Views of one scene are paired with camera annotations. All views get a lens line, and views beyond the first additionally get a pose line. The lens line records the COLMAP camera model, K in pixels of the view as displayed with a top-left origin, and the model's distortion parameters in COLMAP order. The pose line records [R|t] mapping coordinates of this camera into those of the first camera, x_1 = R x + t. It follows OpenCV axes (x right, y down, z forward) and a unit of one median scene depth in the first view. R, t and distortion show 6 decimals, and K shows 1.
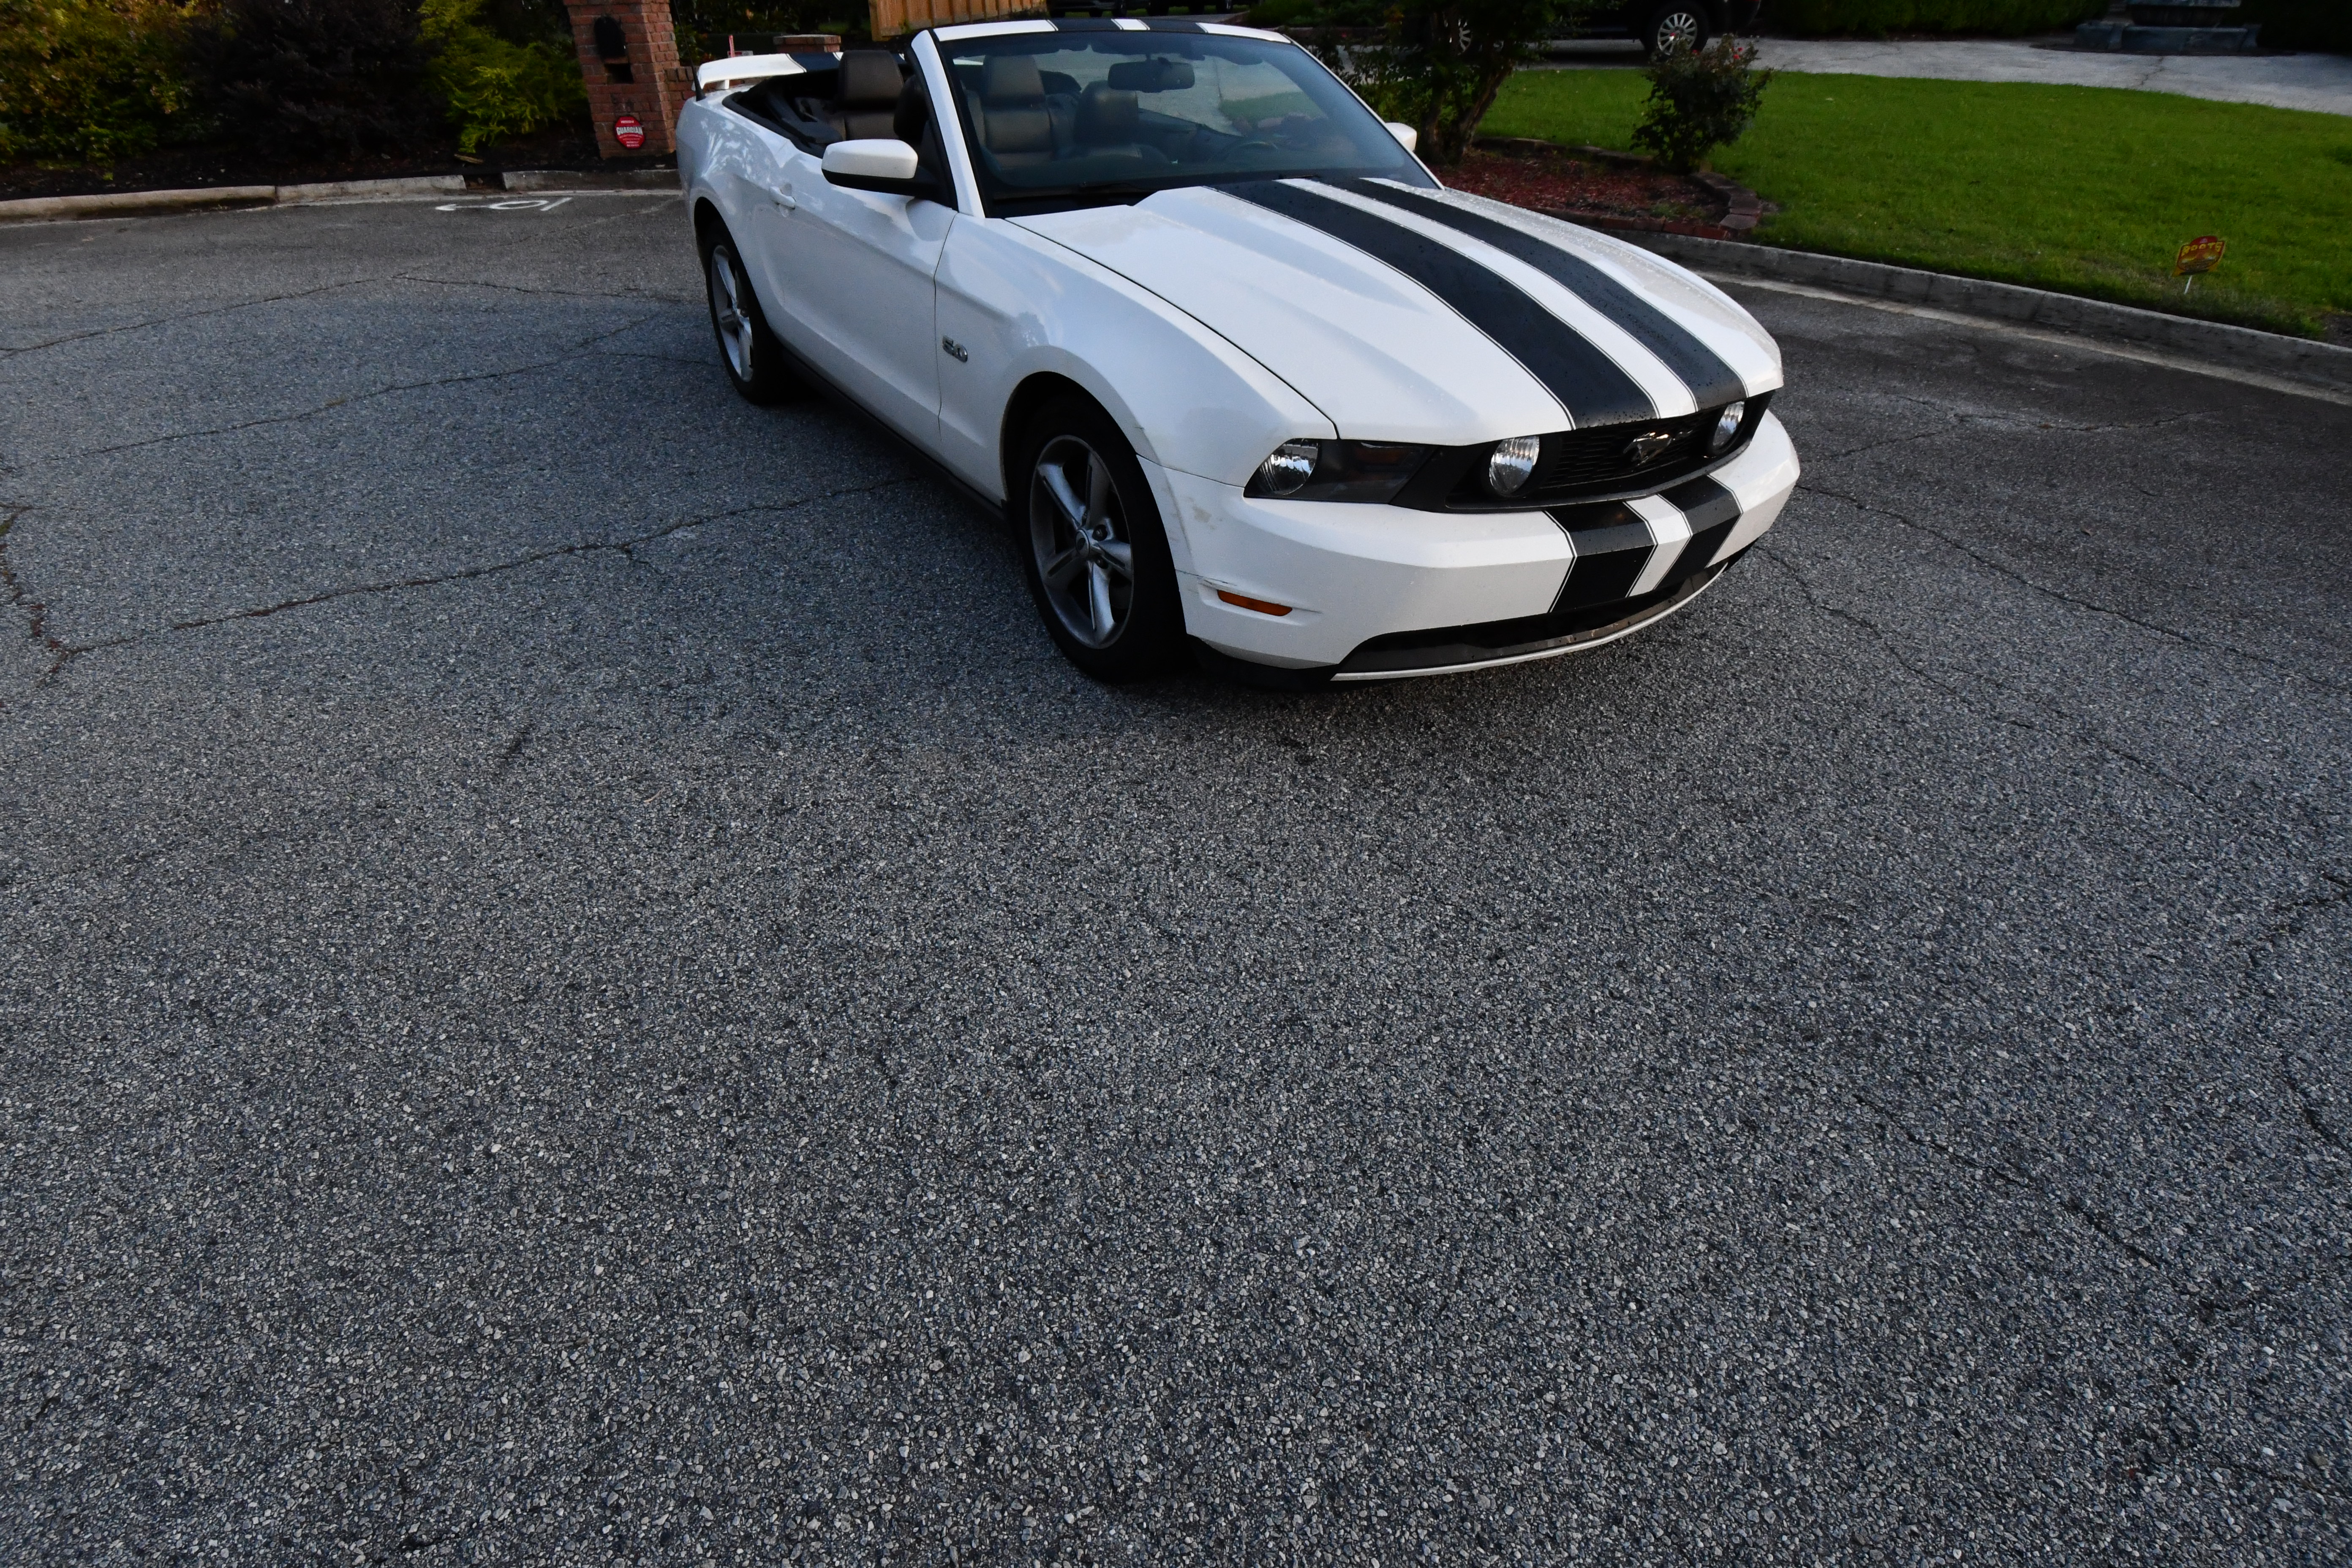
lens RADIAL K [[1267.0, 0, 1157.4], [0, 1267.0, 785.0], [0, 0, 1]] dist [0.010052, -0.000223]
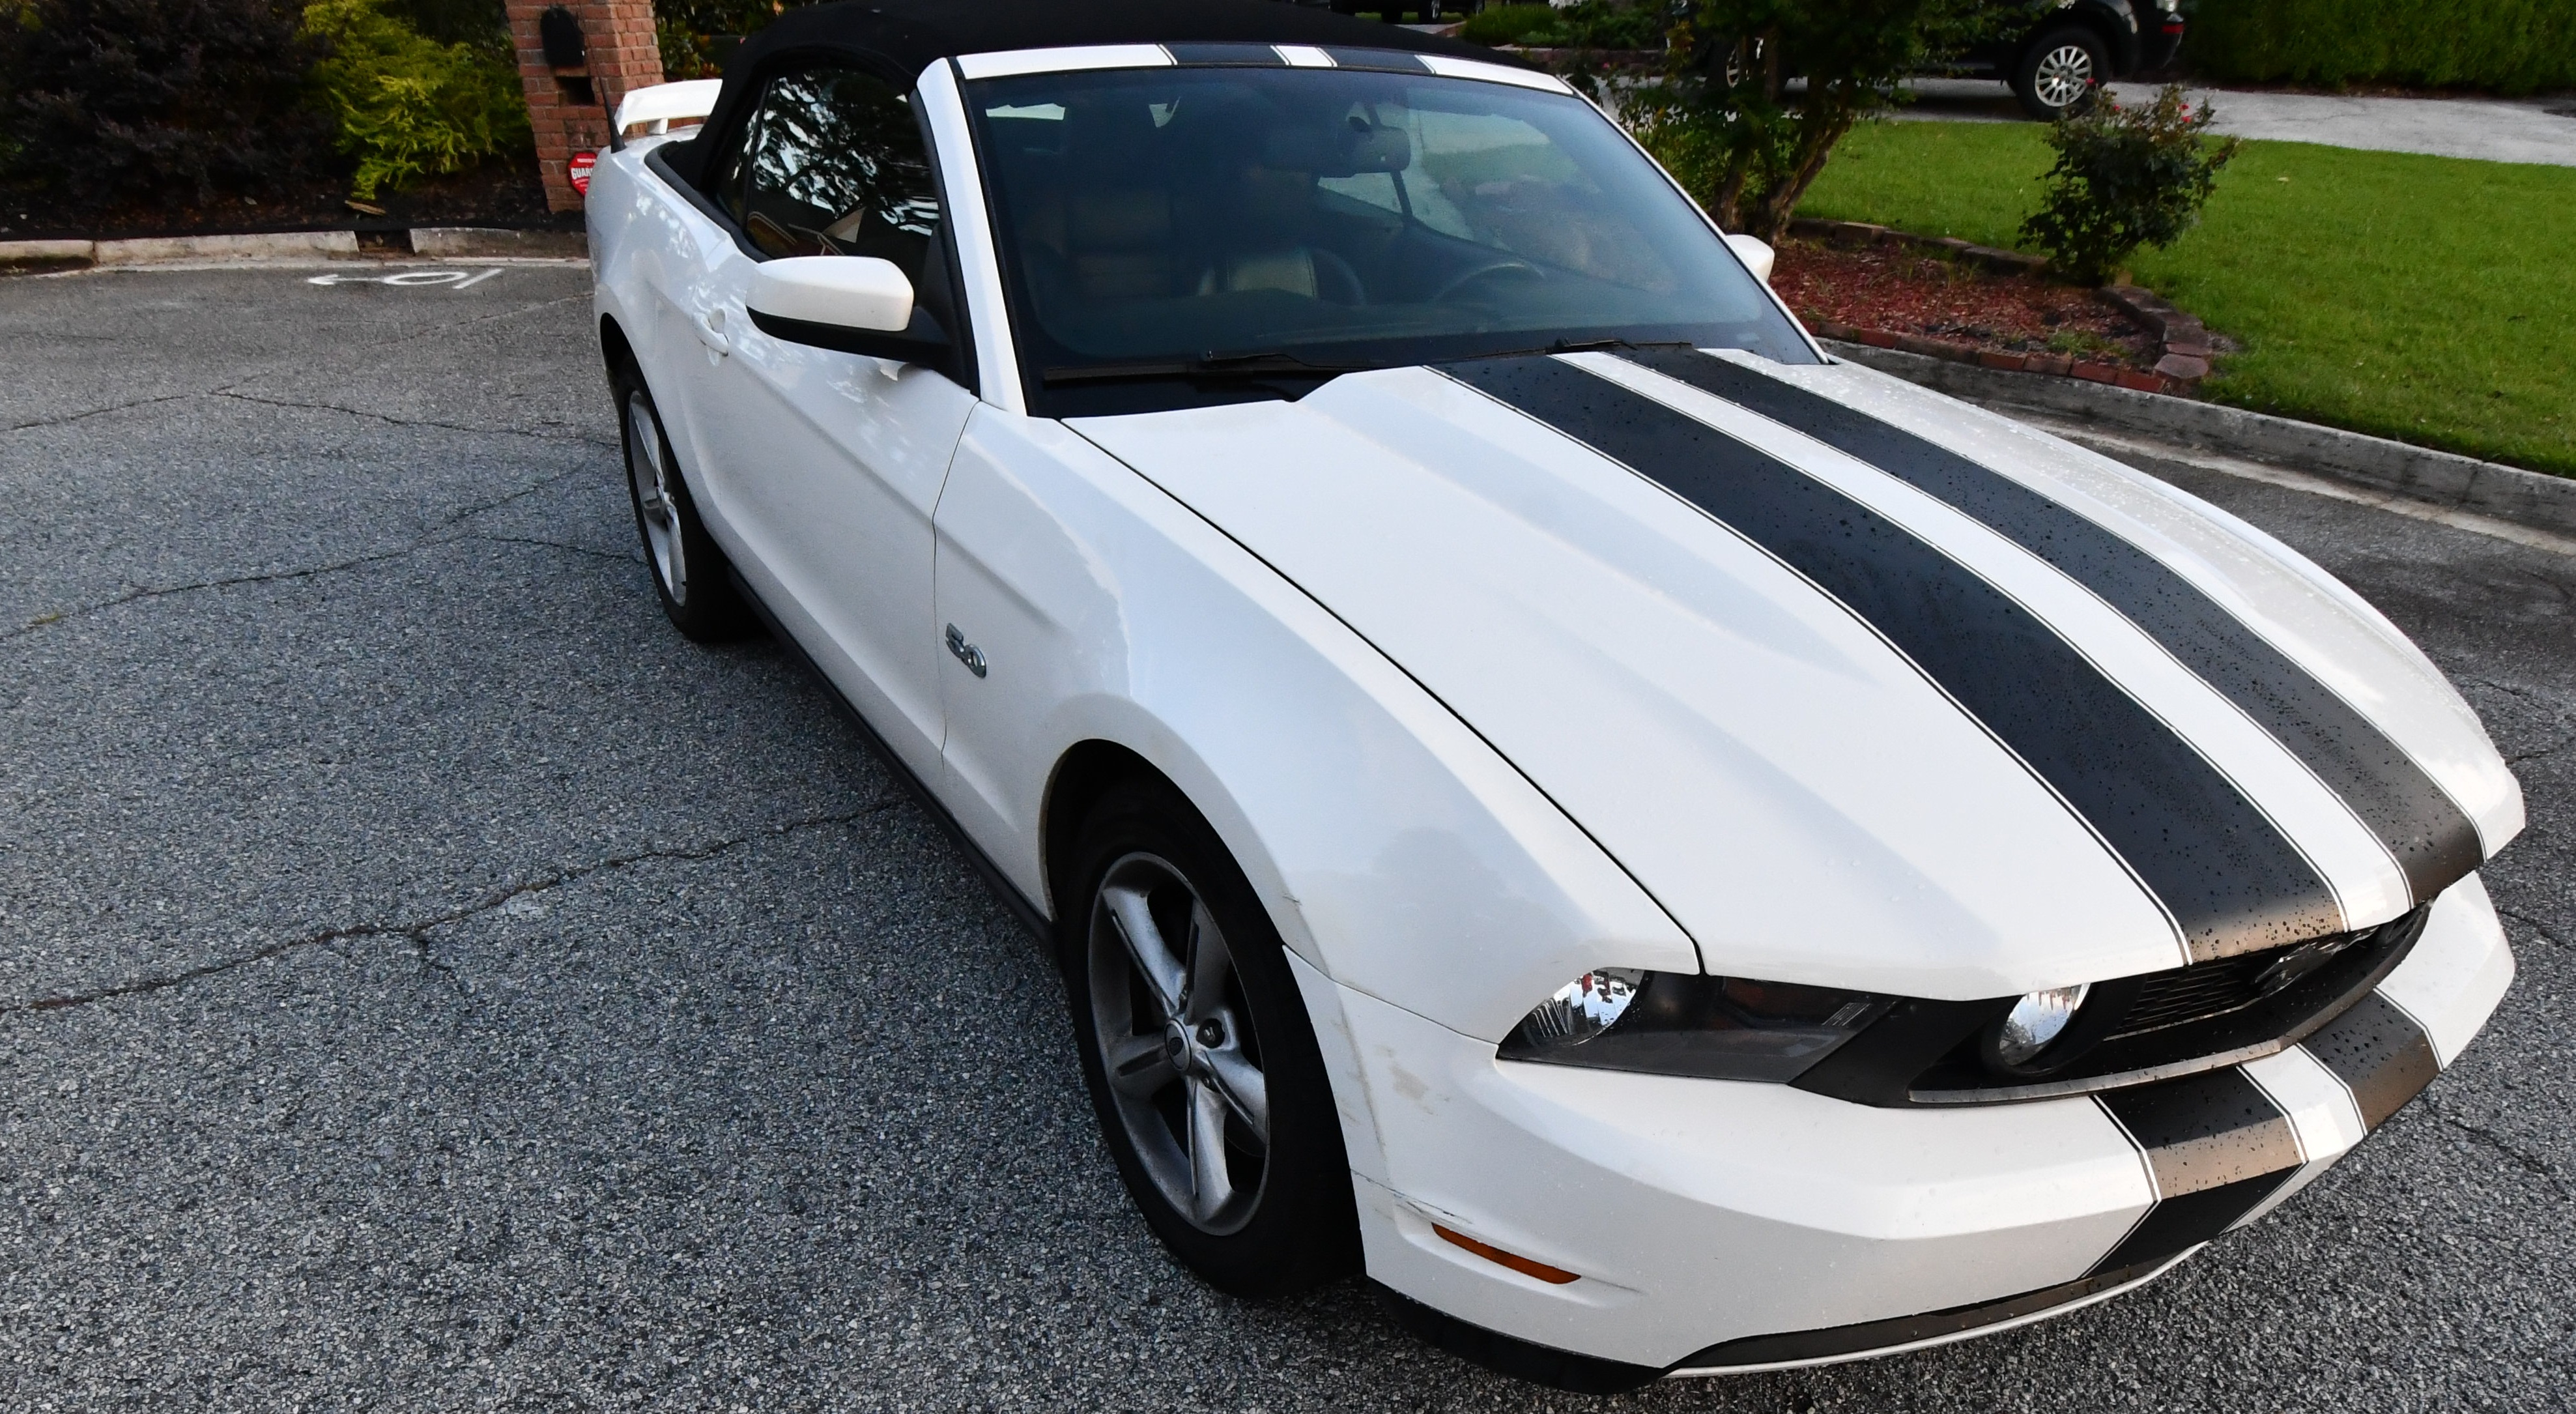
lens RADIAL K [[1057.4, 0, 1288.0], [0, 1057.4, 707.0], [0, 0, 1]] dist [0.000545, -0.001145]
pose [[0.999212, 0.038018, -0.011445, -0.010439], [-0.037455, 0.998242, 0.045926, -0.293734], [0.013171, -0.045462, 0.998879, 0.458078]]
